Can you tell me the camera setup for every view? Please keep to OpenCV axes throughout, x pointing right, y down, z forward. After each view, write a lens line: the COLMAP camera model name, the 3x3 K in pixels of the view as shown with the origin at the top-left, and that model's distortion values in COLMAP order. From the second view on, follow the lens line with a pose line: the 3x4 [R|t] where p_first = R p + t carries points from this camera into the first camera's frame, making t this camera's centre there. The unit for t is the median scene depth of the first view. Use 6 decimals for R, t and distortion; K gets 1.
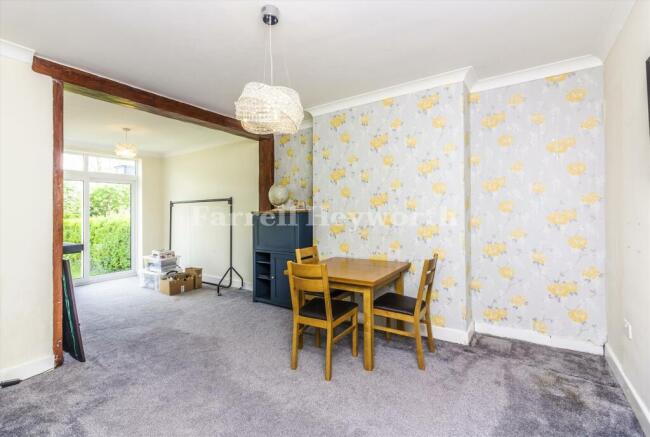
lens RADIAL K [[301.4, 0, 325.0], [0, 301.4, 218.5], [0, 0, 1]] dist [0.002327, 0.000502]
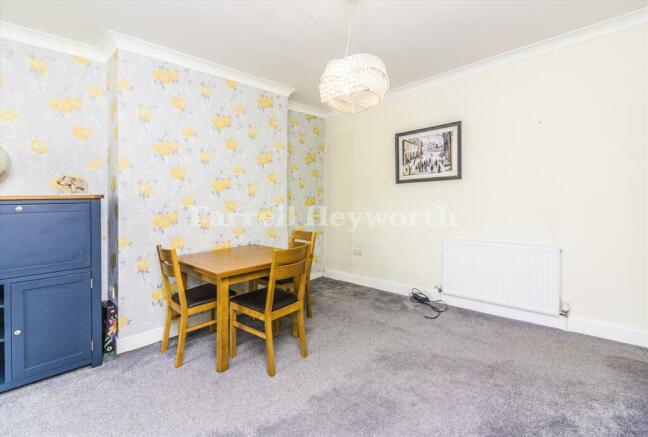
lens RADIAL K [[296.3, 0, 324.0], [0, 296.3, 218.5], [0, 0, 1]] dist [0.000876, 0.000009]
pose [[0.181294, -0.048440, 0.982235, -0.682273], [0.048571, 0.998008, 0.040253, 0.022235], [-0.982229, 0.040410, 0.183286, 0.532482]]
